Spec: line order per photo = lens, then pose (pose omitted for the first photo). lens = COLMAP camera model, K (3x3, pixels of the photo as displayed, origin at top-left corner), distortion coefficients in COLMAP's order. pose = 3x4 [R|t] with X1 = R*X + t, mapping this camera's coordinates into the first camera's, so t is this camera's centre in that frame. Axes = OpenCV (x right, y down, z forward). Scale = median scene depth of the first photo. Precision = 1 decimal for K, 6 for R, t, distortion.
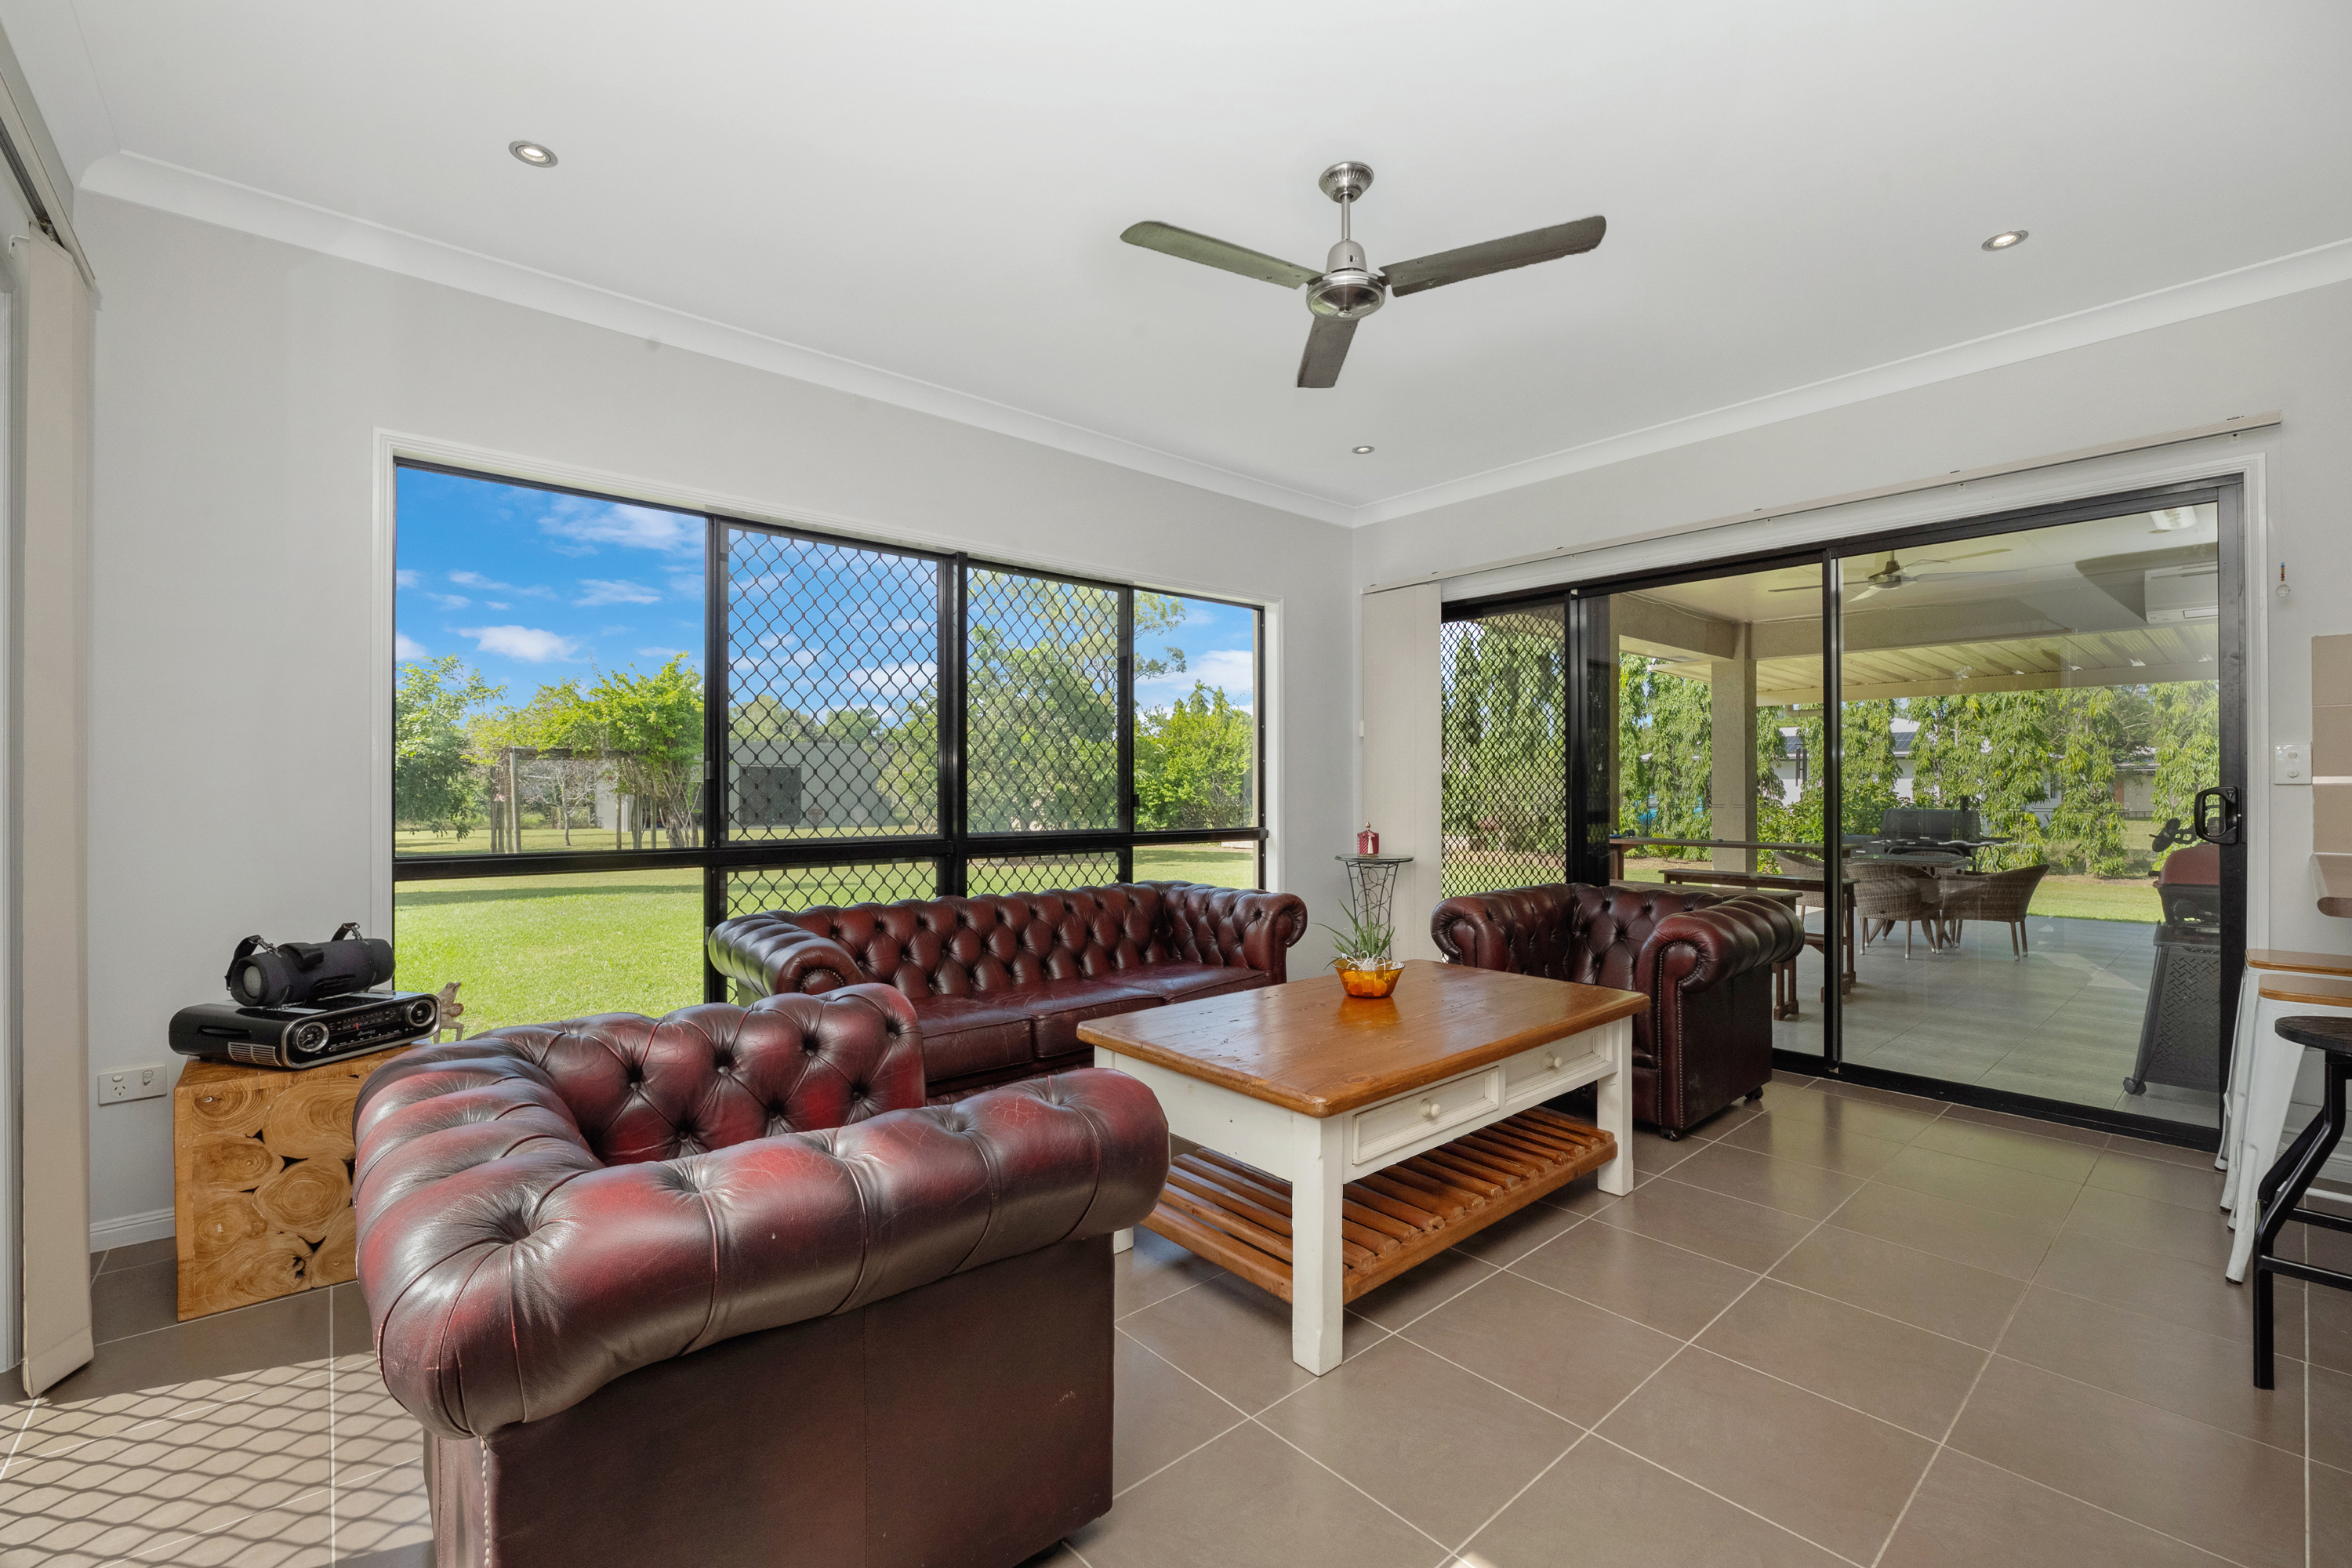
lens RADIAL K [[977.8, 0, 1173.6], [0, 977.8, 791.9], [0, 0, 1]] dist [-0.000995, 0.000164]
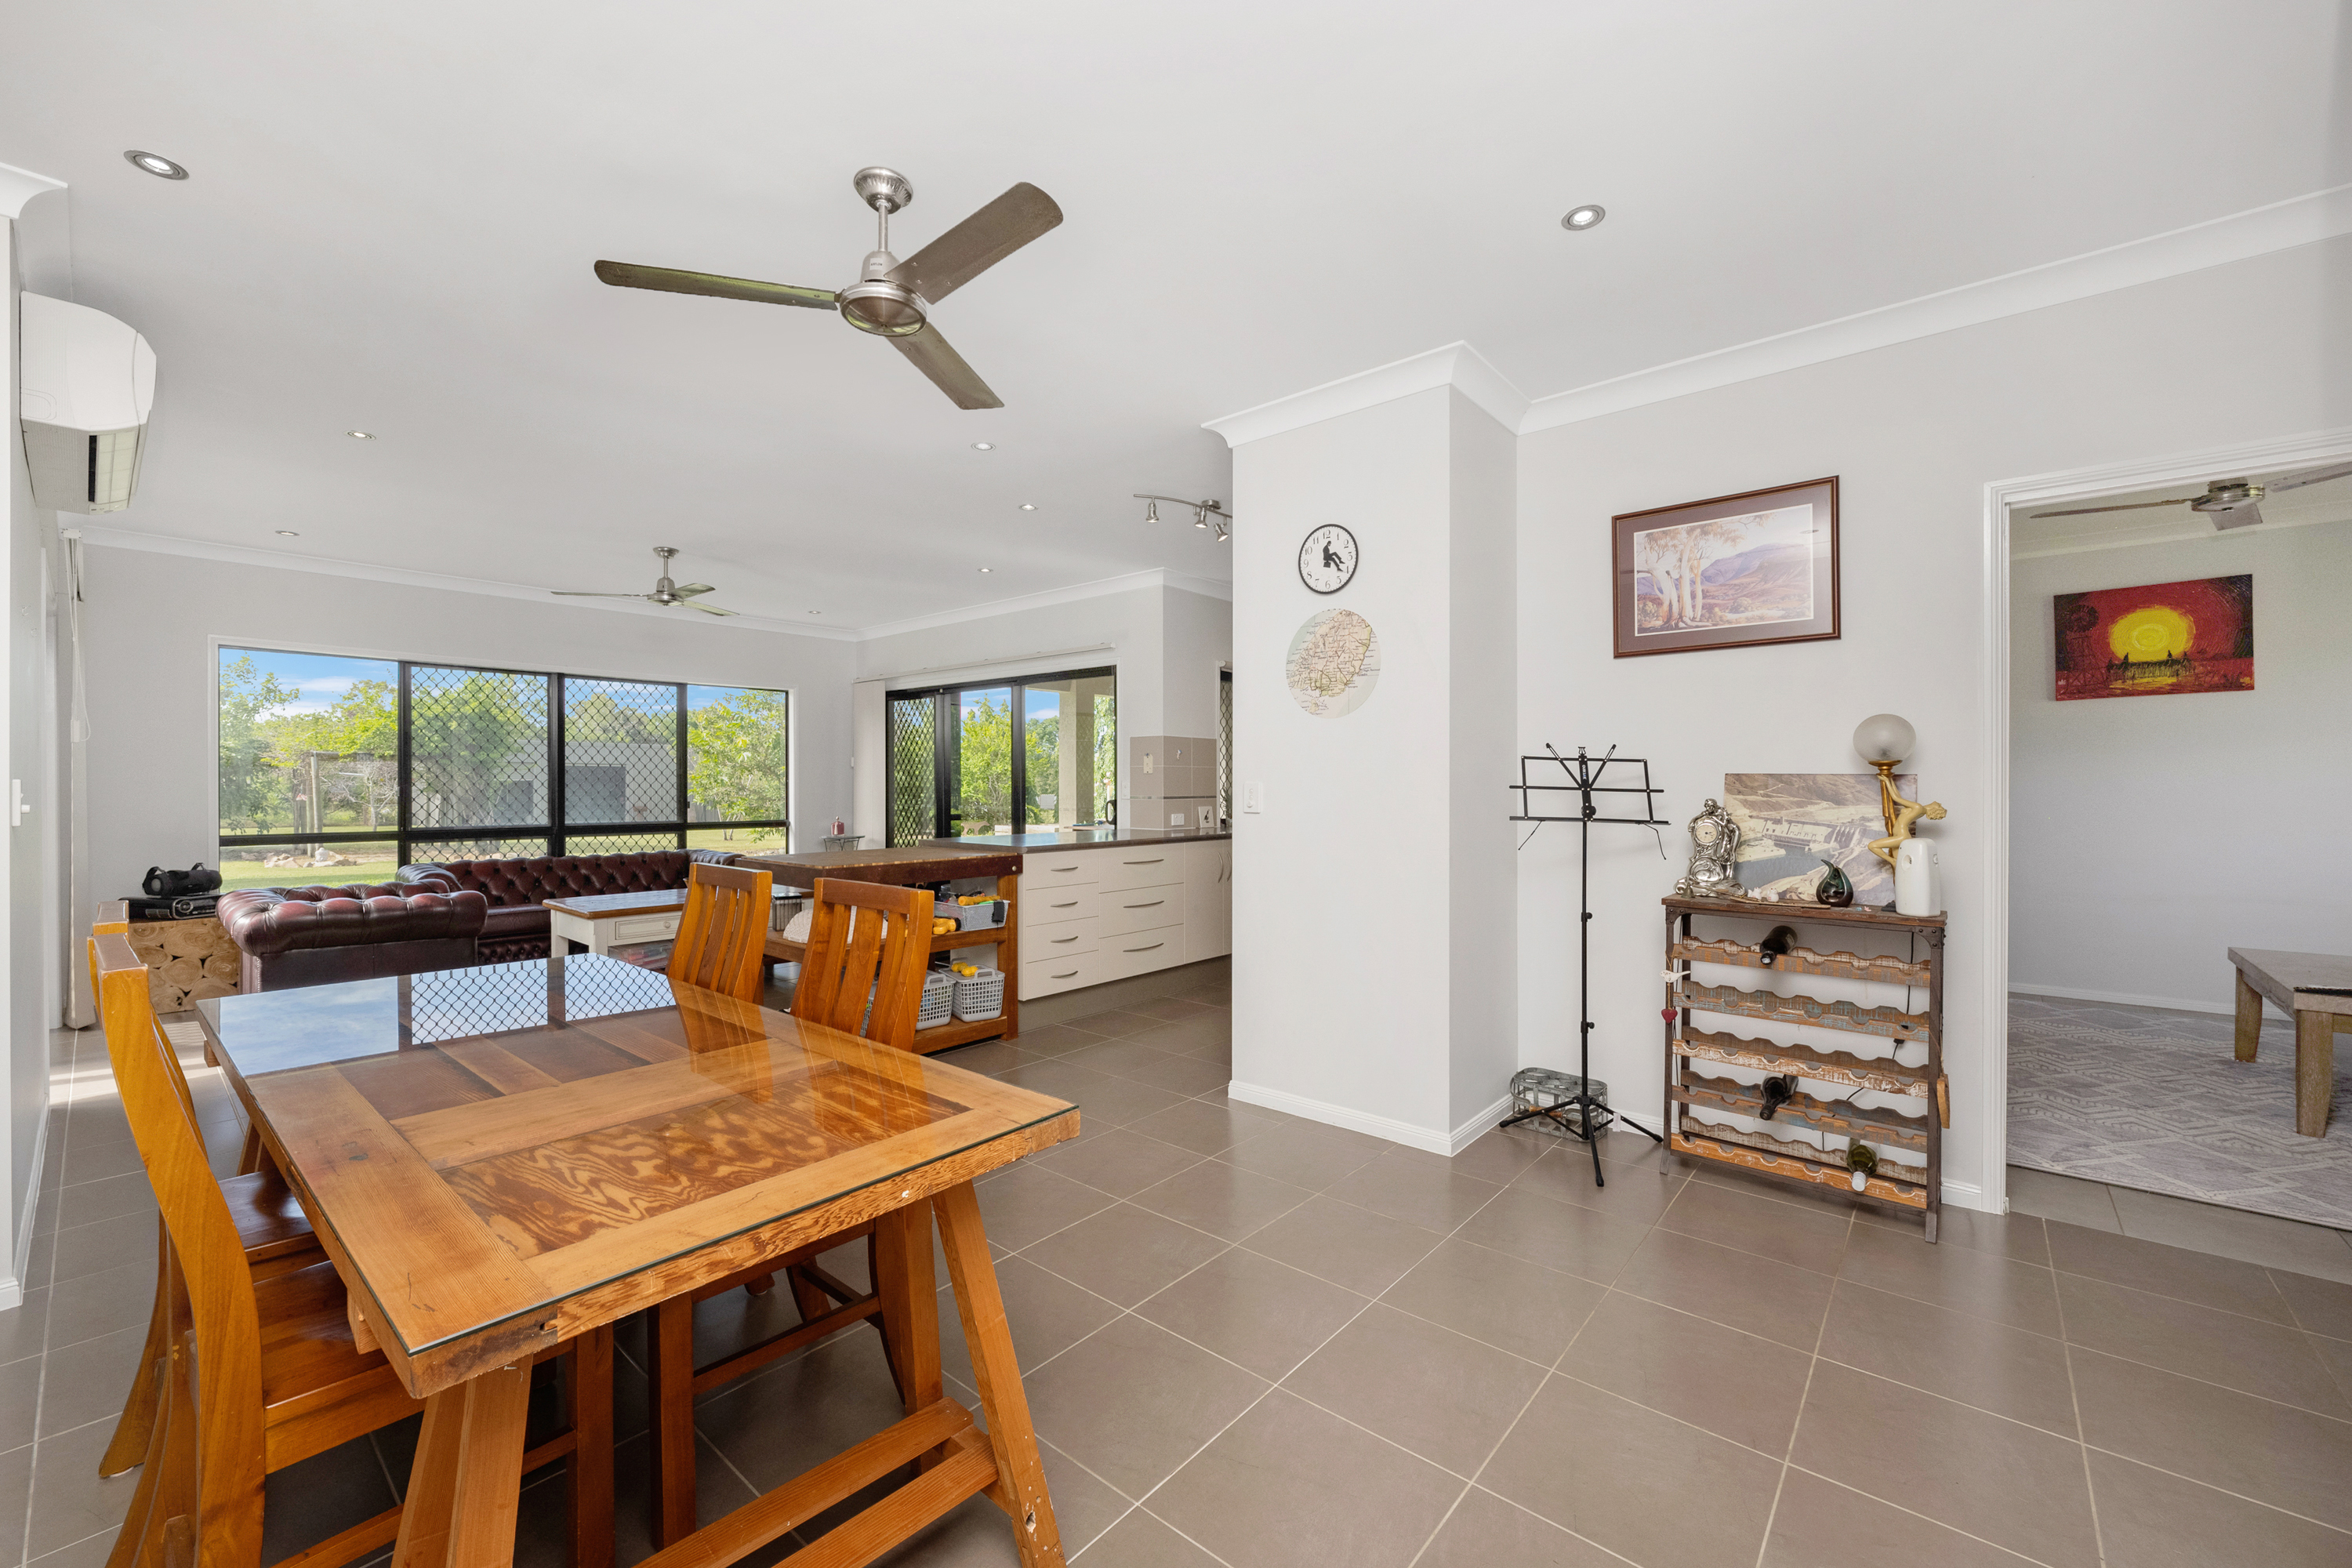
lens RADIAL K [[926.4, 0, 1181.2], [0, 926.4, 790.8], [0, 0, 1]] dist [-0.000836, -0.000315]
pose [[0.988658, -0.002466, 0.150167, 0.675490], [0.001607, 0.999982, 0.005842, -0.027033], [-0.150178, -0.005534, 0.988643, -0.907509]]
